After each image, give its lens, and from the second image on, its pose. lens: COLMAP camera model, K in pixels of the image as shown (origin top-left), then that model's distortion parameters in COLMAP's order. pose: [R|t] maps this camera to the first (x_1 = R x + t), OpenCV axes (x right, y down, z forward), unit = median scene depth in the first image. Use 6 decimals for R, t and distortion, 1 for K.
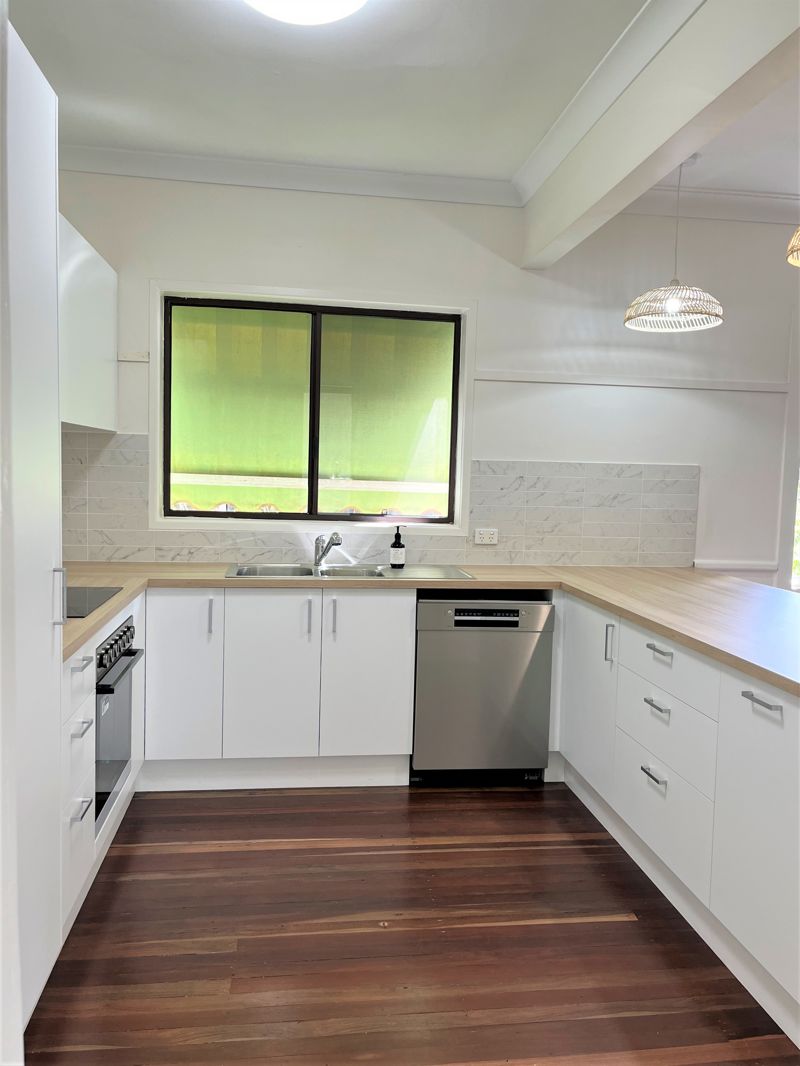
lens RADIAL K [[812.2, 0, 400.0], [0, 812.2, 533.0], [0, 0, 1]] dist [0.045004, -0.005535]
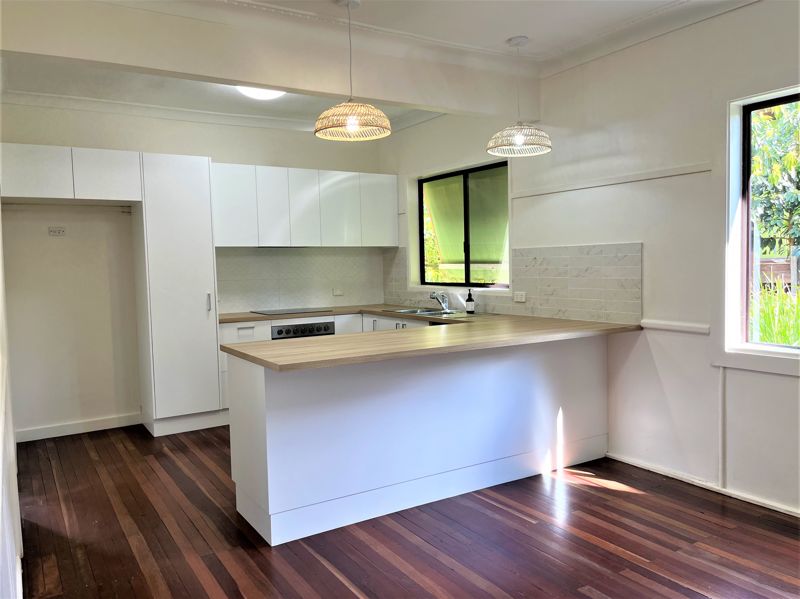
lens RADIAL K [[634.6, 0, 403.4], [0, 634.6, 312.3], [0, 0, 1]] dist [0.049087, -0.072827]
pose [[0.408414, 0.034756, -0.912135, 1.140614], [-0.037479, 0.999071, 0.021287, 0.016409], [0.912027, 0.025492, 0.409337, 0.292350]]
